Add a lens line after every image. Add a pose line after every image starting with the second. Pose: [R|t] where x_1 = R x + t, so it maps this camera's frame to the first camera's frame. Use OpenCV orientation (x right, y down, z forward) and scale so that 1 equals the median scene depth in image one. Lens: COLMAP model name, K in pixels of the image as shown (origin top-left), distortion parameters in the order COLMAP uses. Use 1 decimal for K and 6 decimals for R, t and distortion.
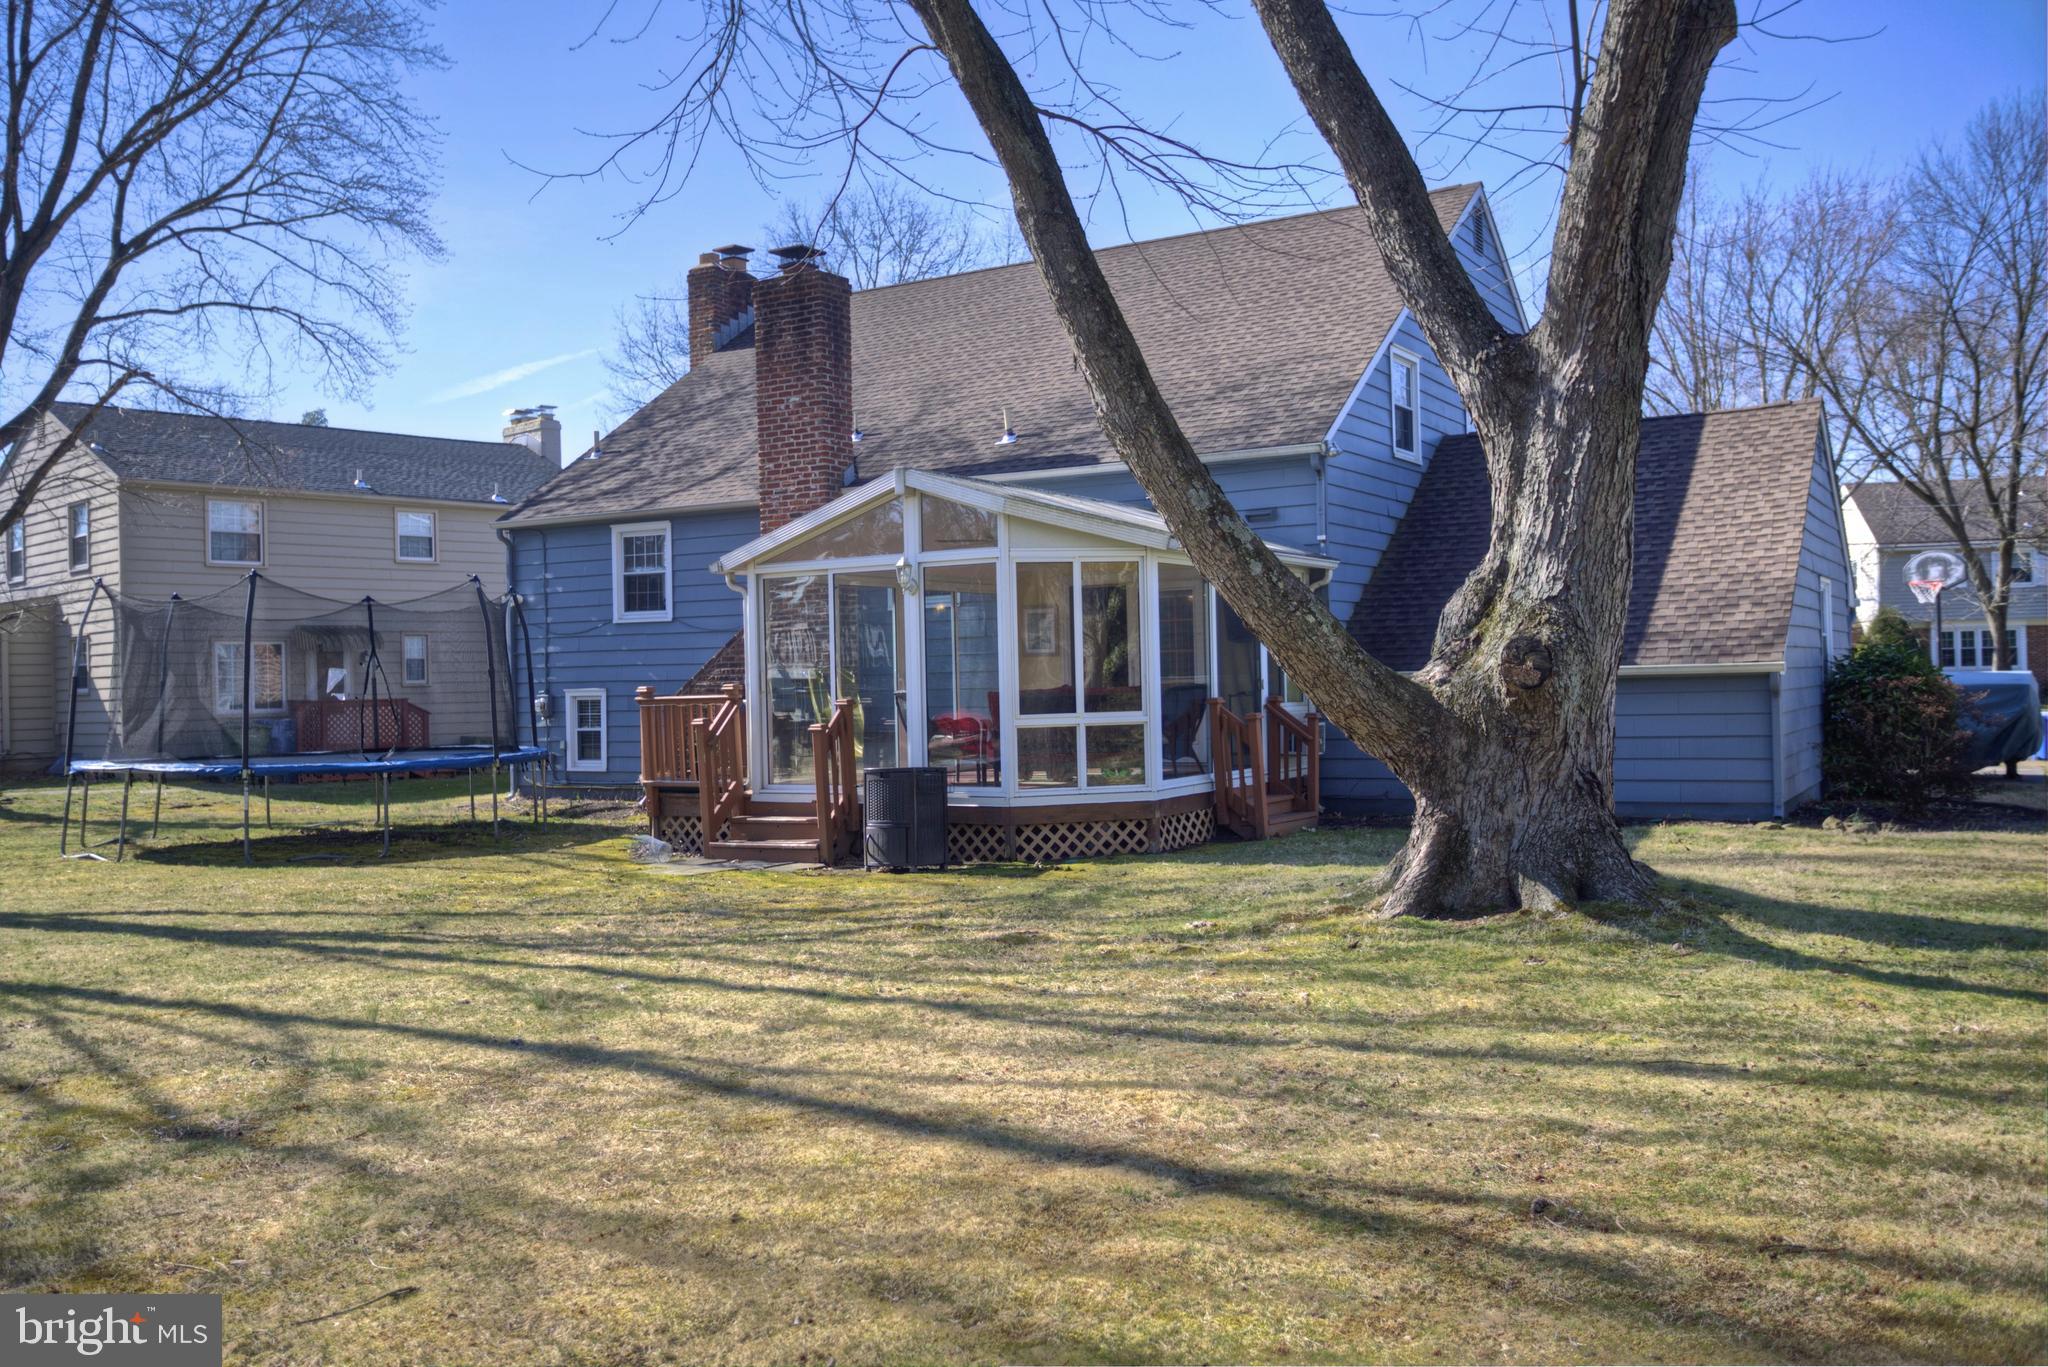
lens RADIAL K [[1721.4, 0, 1024.0], [0, 1721.4, 683.5], [0, 0, 1]] dist [0.004873, -0.002284]
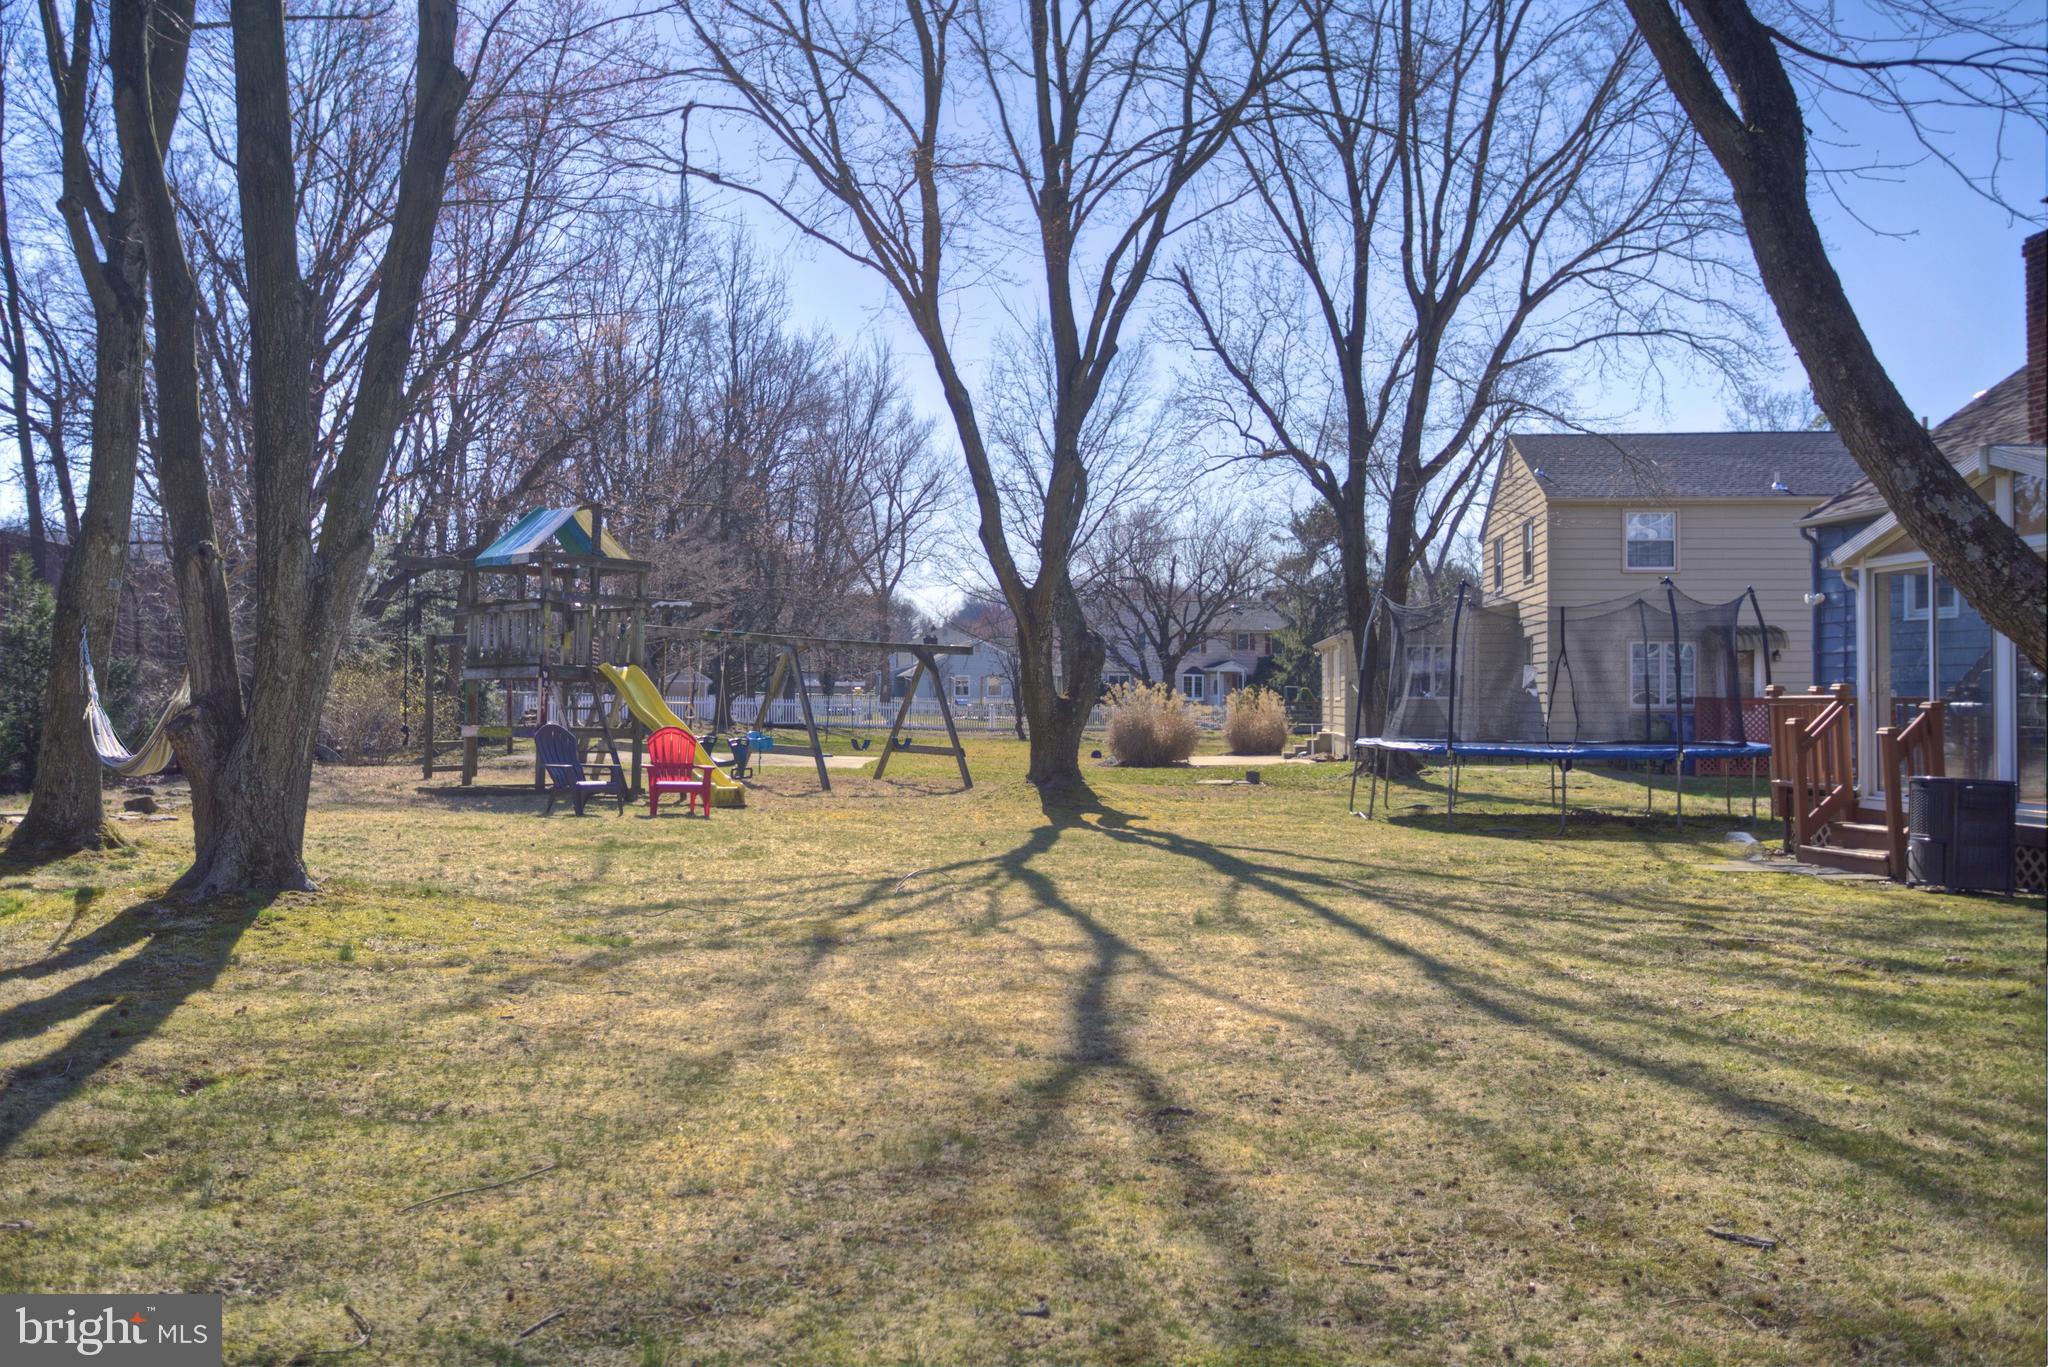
lens RADIAL K [[1721.4, 0, 1024.0], [0, 1721.4, 683.5], [0, 0, 1]] dist [0.004873, -0.002284]
pose [[0.615787, 0.017294, -0.787723, 0.183135], [-0.017594, 0.999812, 0.008196, 0.000117], [0.787716, 0.008812, 0.615975, 0.030102]]
